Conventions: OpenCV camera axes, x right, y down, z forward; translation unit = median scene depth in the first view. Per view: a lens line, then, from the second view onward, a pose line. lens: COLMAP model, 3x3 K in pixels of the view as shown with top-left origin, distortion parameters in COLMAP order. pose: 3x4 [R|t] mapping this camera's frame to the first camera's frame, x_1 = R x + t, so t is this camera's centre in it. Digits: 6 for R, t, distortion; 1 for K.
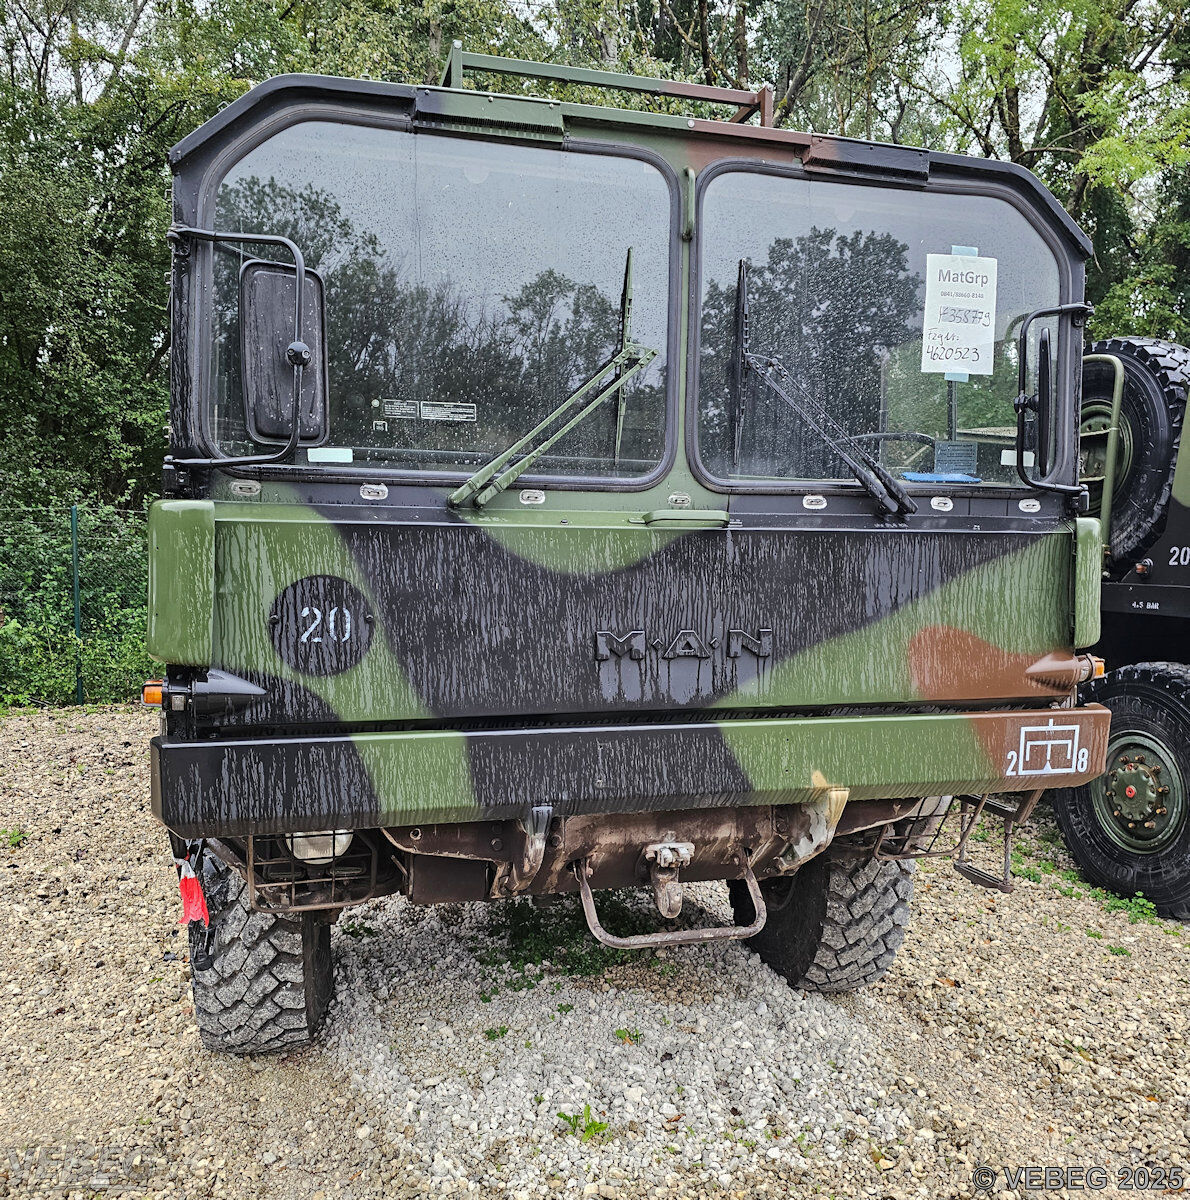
lens RADIAL K [[1089.6, 0, 602.1], [0, 1089.6, 606.1], [0, 0, 1]] dist [0.065174, -0.019474]
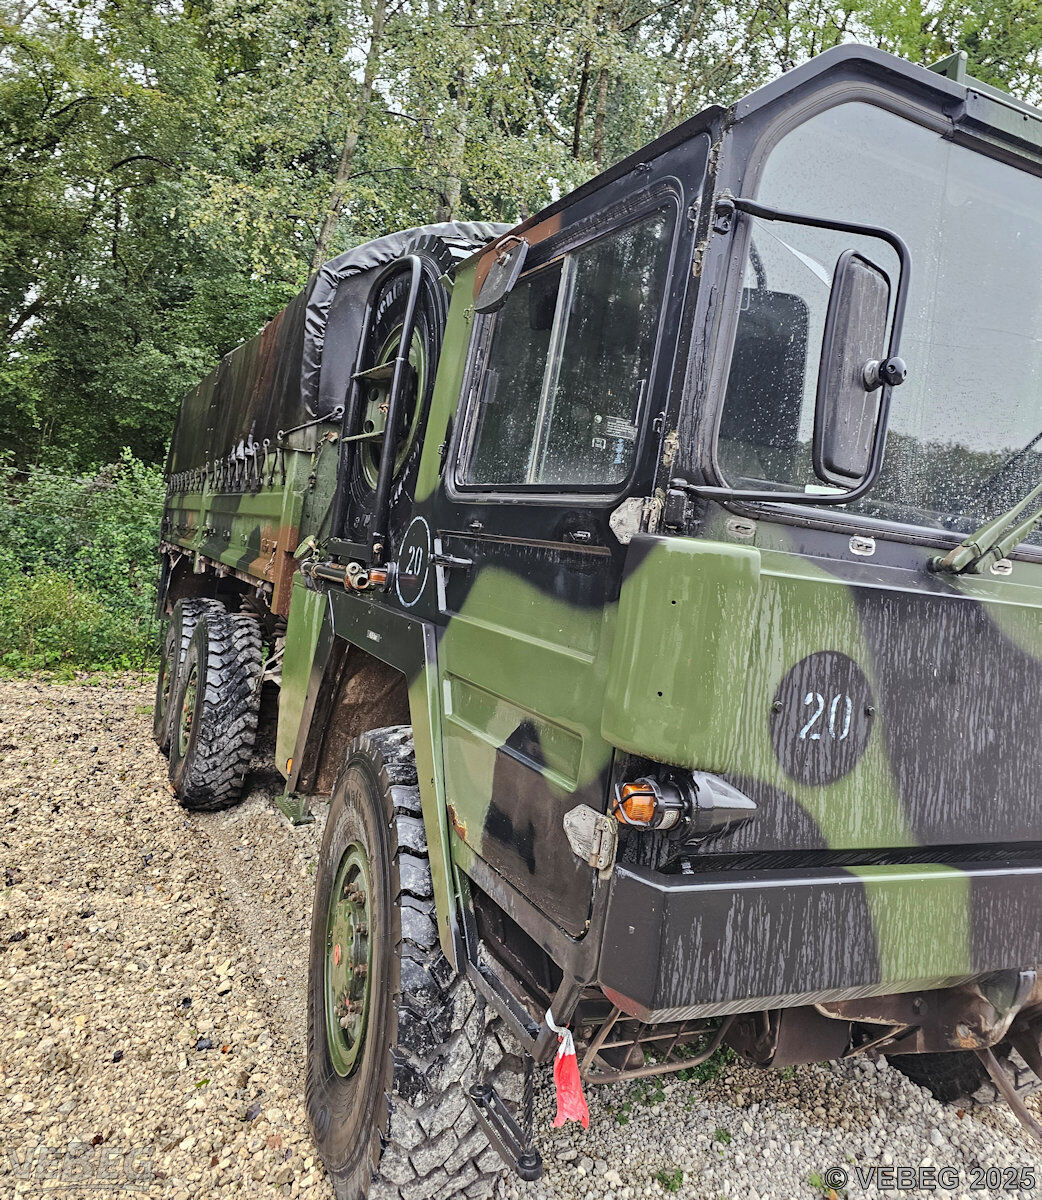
lens RADIAL K [[942.3, 0, 540.7], [0, 942.3, 466.8], [0, 0, 1]] dist [0.046001, -0.007311]
pose [[0.976451, 0.116951, 0.181289, -0.564167], [-0.091212, 0.985314, -0.144351, -0.039383], [-0.195509, 0.124416, 0.972778, 0.360963]]
